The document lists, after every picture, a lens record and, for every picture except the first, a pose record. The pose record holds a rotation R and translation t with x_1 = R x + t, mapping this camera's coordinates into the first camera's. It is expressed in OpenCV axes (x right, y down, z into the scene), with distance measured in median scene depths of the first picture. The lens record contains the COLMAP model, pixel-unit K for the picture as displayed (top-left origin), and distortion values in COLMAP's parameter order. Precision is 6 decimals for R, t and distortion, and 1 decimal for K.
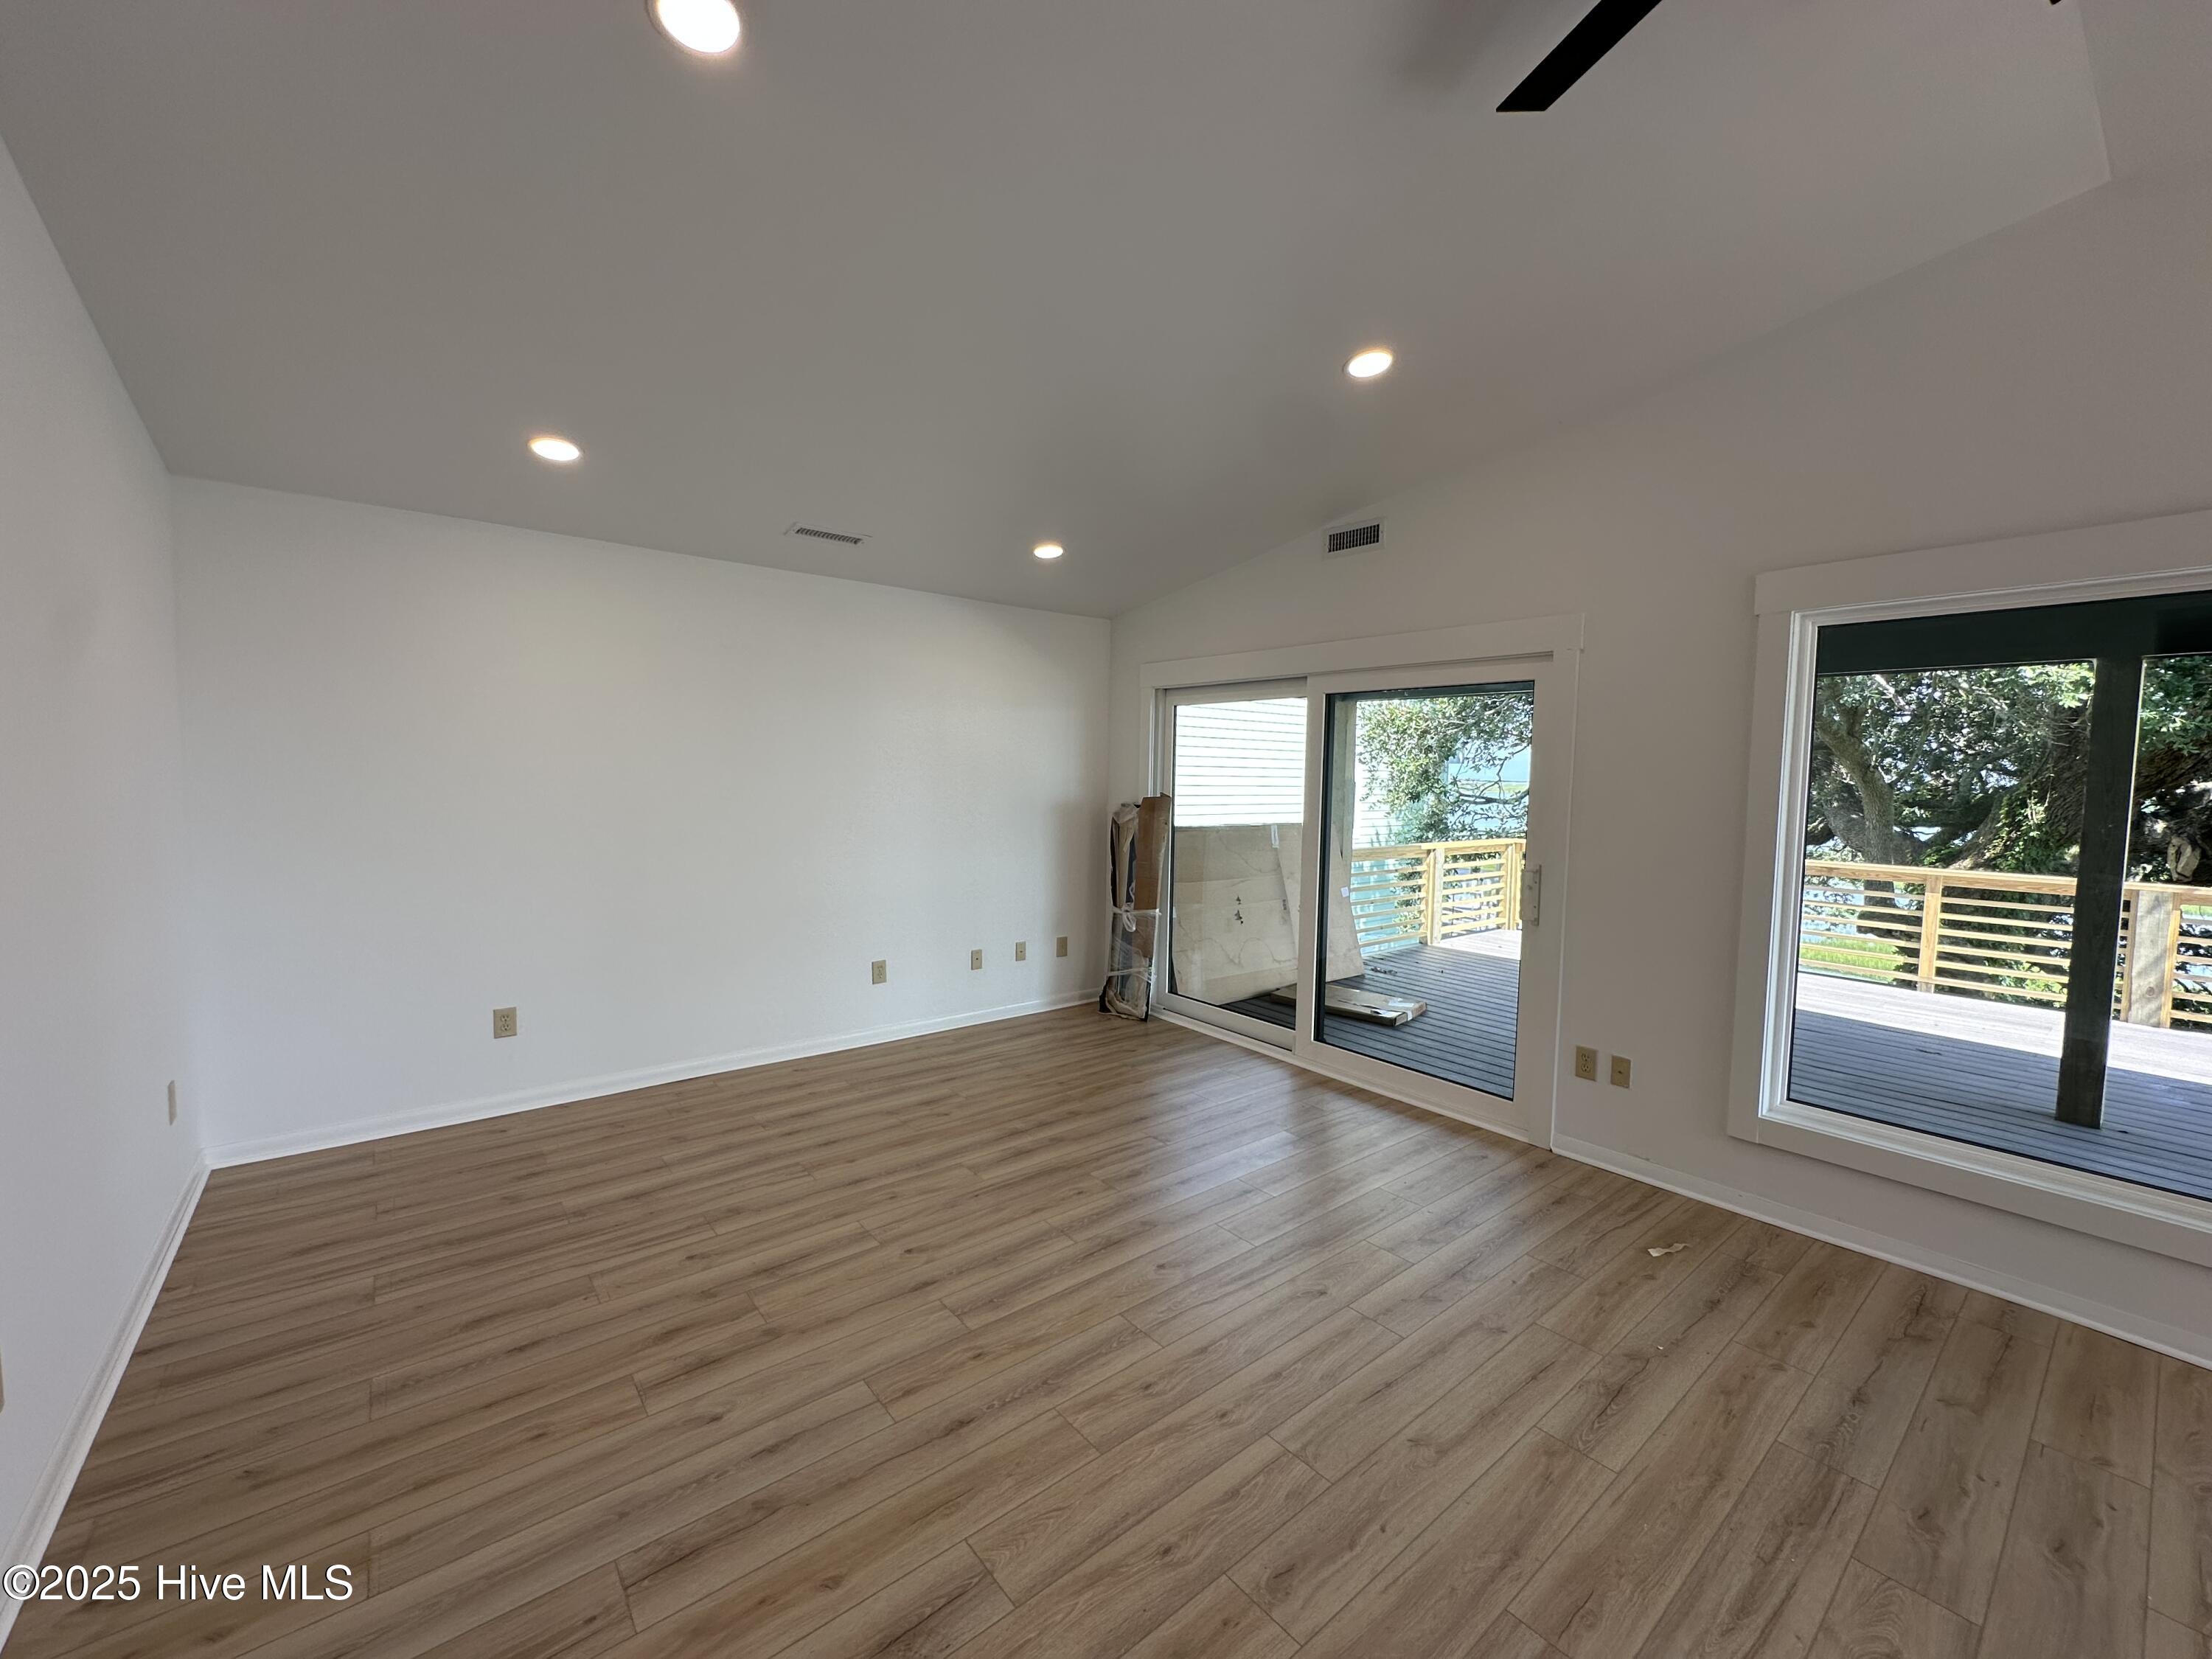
lens RADIAL K [[885.6, 0, 1107.1], [0, 885.6, 829.9], [0, 0, 1]] dist [-0.002888, 0.001122]
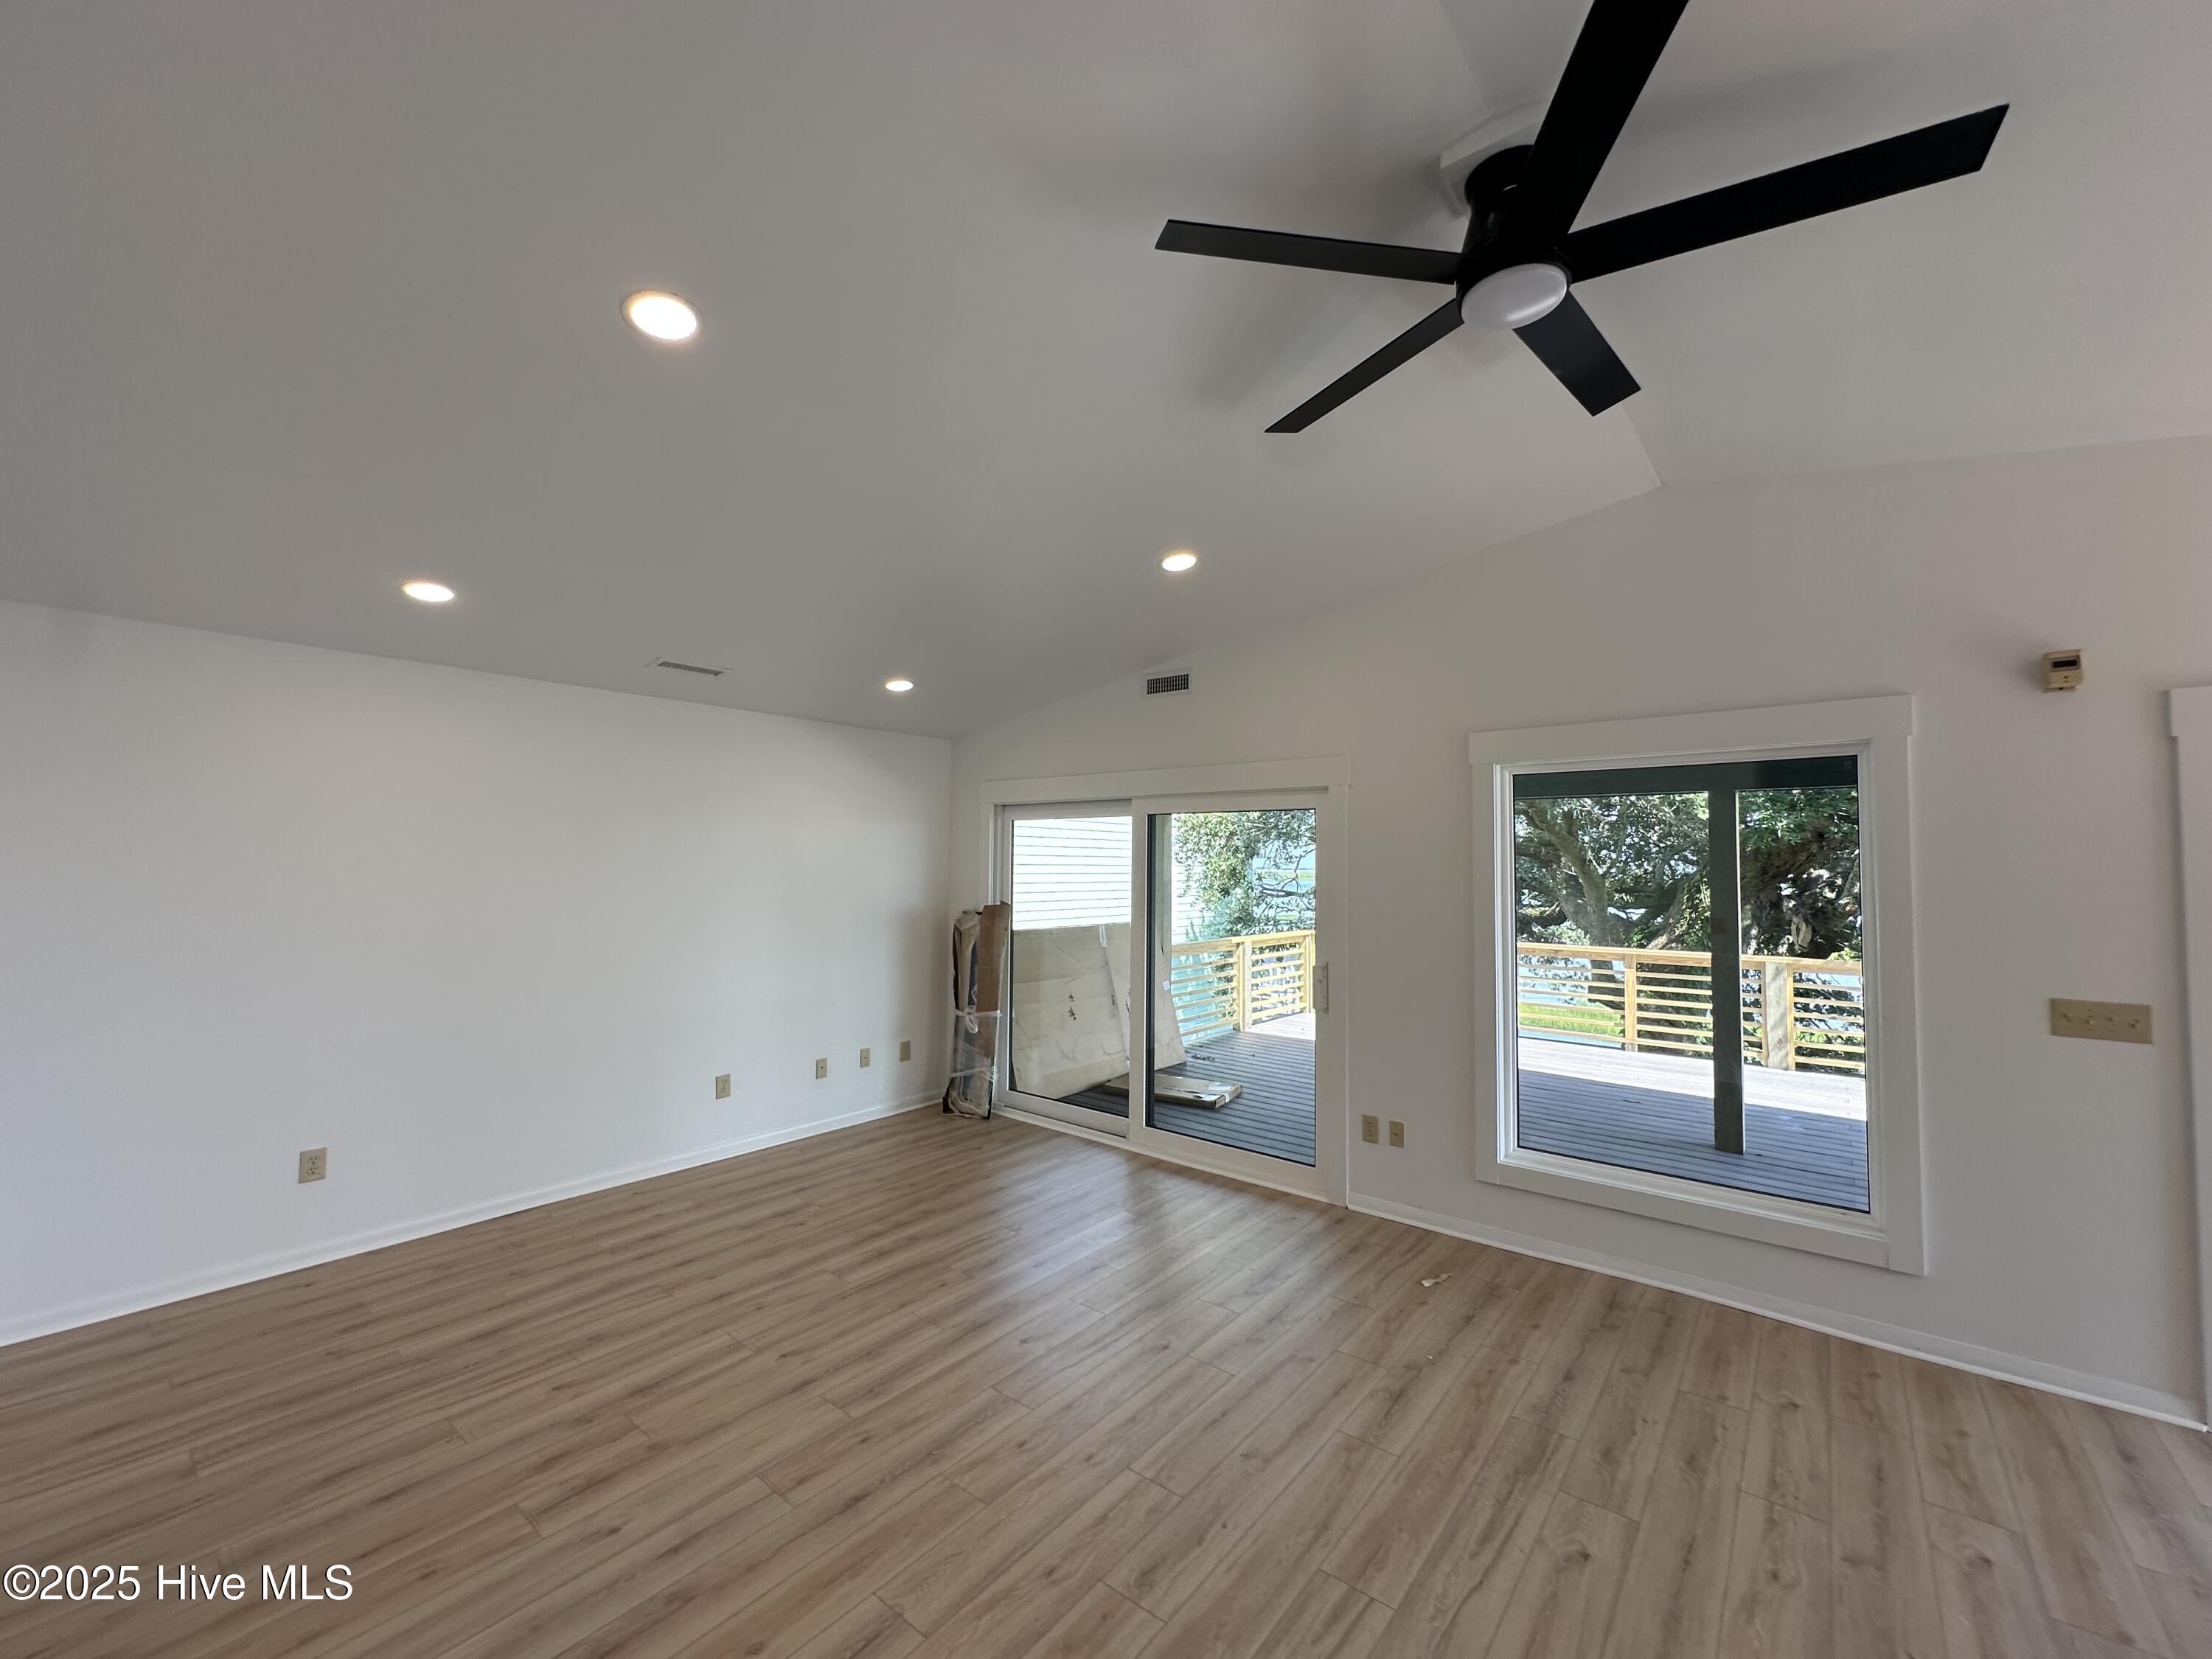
lens RADIAL K [[885.6, 0, 1107.1], [0, 885.6, 829.9], [0, 0, 1]] dist [-0.002888, 0.001122]
pose [[0.979192, -0.001579, 0.202930, -0.039979], [0.022394, 0.994703, -0.100320, -0.021418], [-0.201697, 0.102777, 0.974041, -0.110738]]
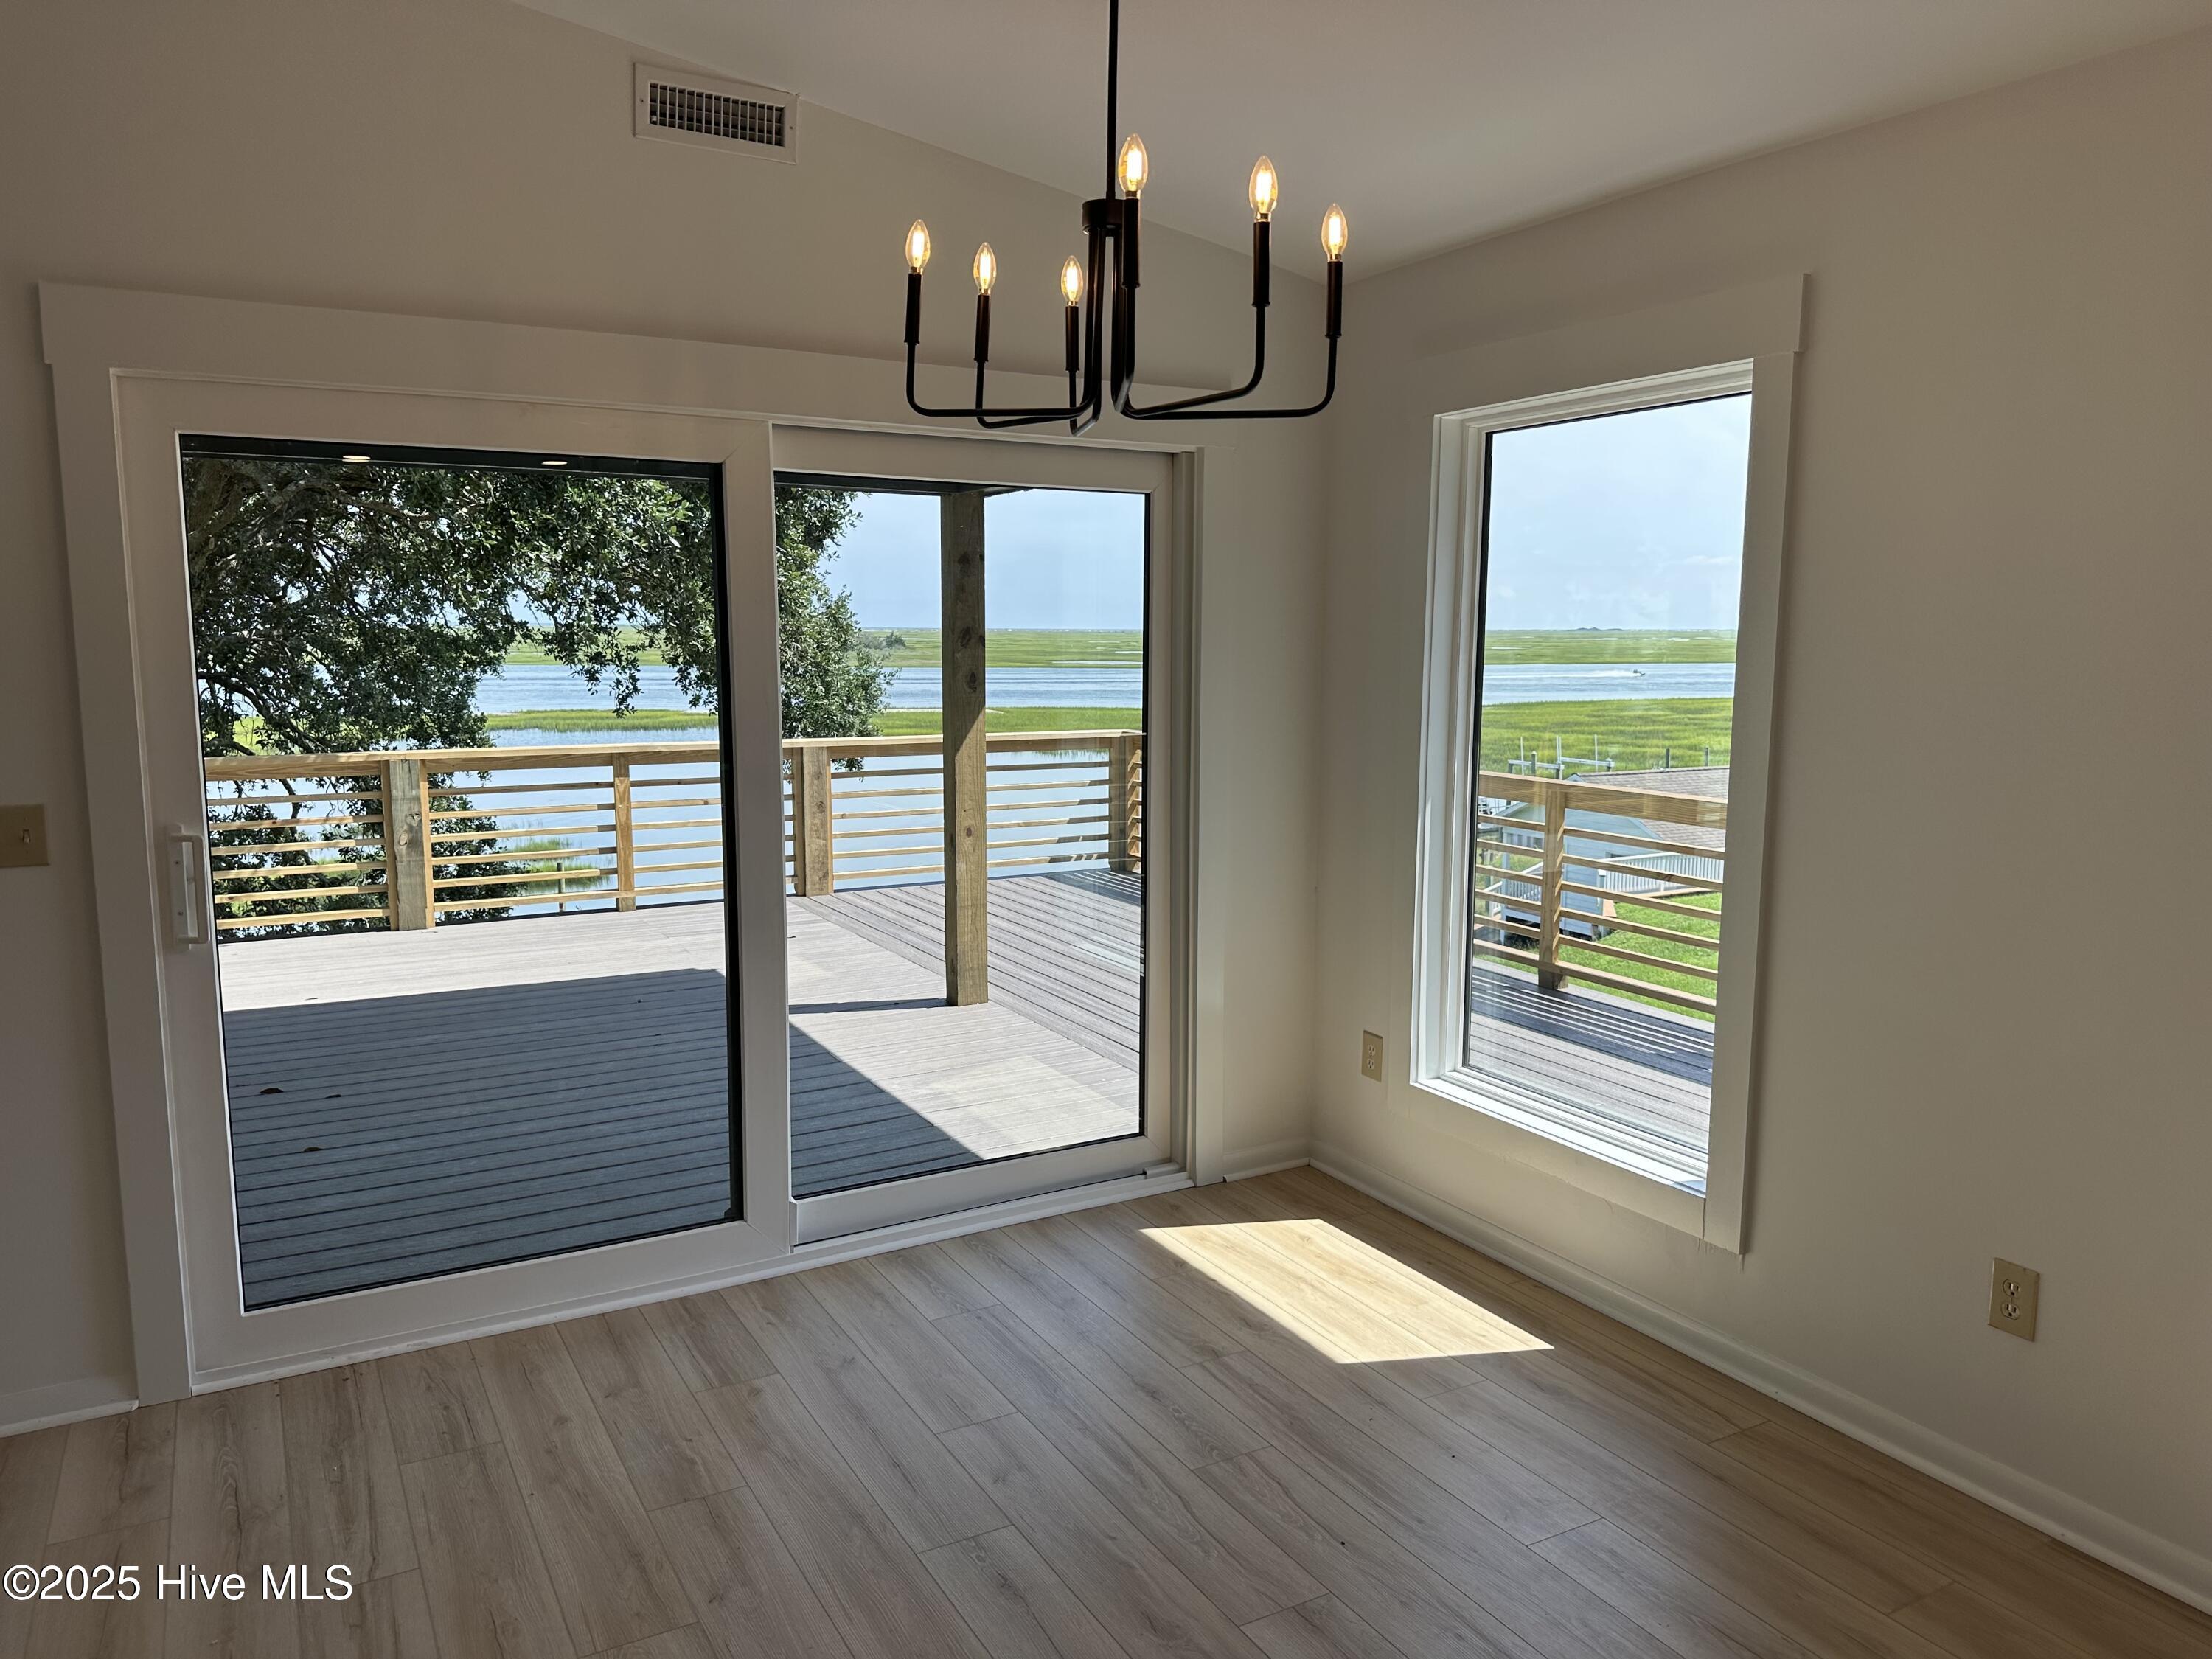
lens RADIAL K [[1532.6, 0, 1106.0], [0, 1532.6, 829.5], [0, 0, 1]] dist [0.066840, -0.095813]
pose [[0.172200, -0.143890, 0.974496, 0.230237], [0.060429, 0.988954, 0.135346, 0.003432], [-0.983207, 0.035581, 0.178993, -0.223504]]
